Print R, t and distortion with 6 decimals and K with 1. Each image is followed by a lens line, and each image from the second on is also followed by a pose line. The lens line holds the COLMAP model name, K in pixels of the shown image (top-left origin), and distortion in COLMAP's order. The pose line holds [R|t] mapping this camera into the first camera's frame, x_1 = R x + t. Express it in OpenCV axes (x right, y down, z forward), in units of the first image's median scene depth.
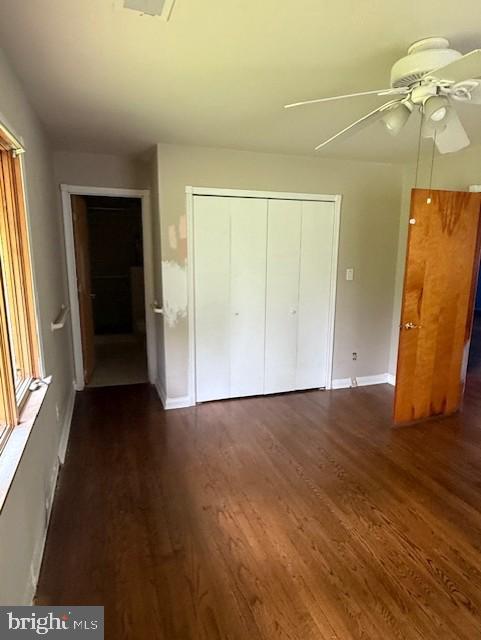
lens RADIAL K [[403.5, 0, 240.5], [0, 403.5, 320.0], [0, 0, 1]] dist [-0.000661, -0.001002]
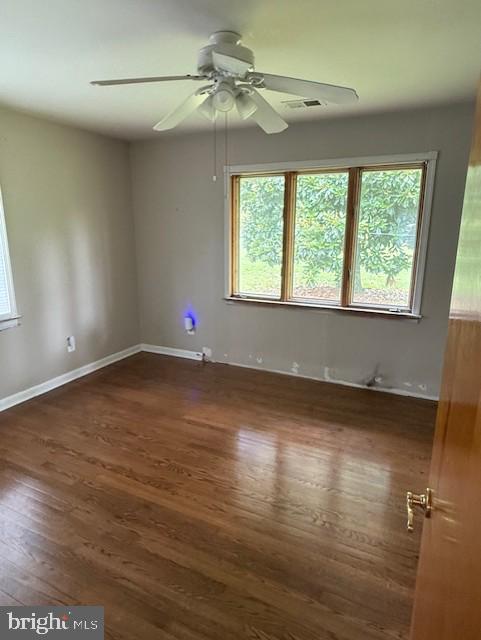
lens RADIAL K [[403.5, 0, 240.5], [0, 403.5, 320.0], [0, 0, 1]] dist [-0.000661, -0.001002]
pose [[-0.711421, 0.152437, -0.686034, 1.080721], [-0.150201, 0.920653, 0.360329, -0.300489], [0.686527, 0.359389, -0.632076, 1.636582]]
